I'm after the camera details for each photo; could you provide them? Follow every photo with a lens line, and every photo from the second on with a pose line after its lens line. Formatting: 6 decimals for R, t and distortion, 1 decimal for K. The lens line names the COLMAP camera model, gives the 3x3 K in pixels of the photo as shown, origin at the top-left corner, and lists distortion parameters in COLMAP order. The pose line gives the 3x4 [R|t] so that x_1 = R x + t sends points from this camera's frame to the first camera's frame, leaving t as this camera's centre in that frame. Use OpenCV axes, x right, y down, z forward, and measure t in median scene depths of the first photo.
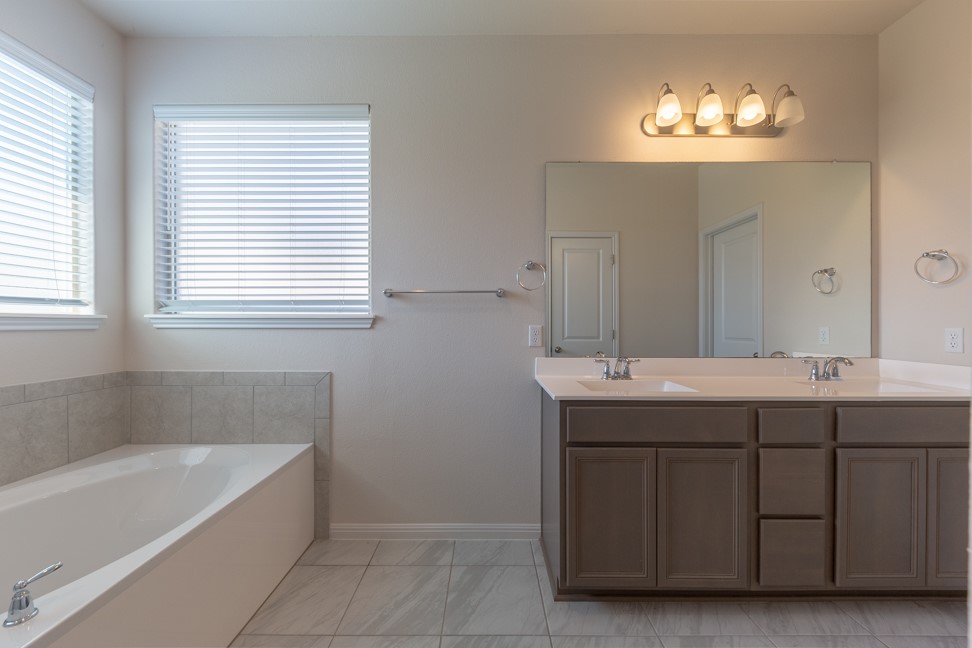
lens RADIAL K [[376.2, 0, 483.1], [0, 376.2, 323.6], [0, 0, 1]] dist [0.000752, 0.000020]
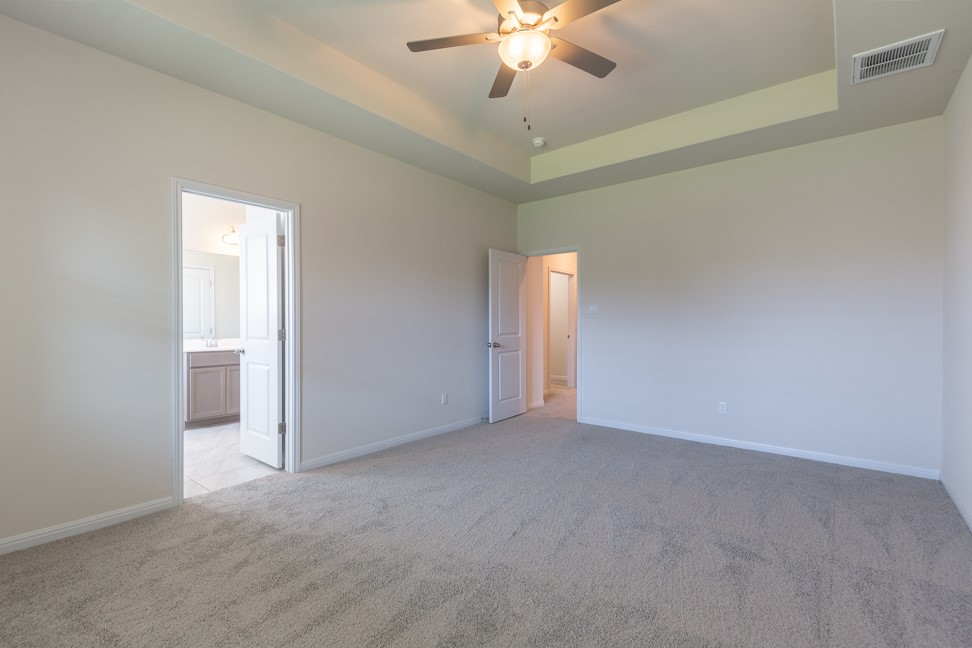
lens RADIAL K [[437.5, 0, 483.0], [0, 437.5, 324.5], [0, 0, 1]] dist [0.023816, 0.000997]
pose [[0.638647, -0.004451, 0.769487, -0.824571], [0.005106, 0.999986, 0.001547, 0.010836], [-0.769483, 0.002941, 0.638661, -2.496012]]
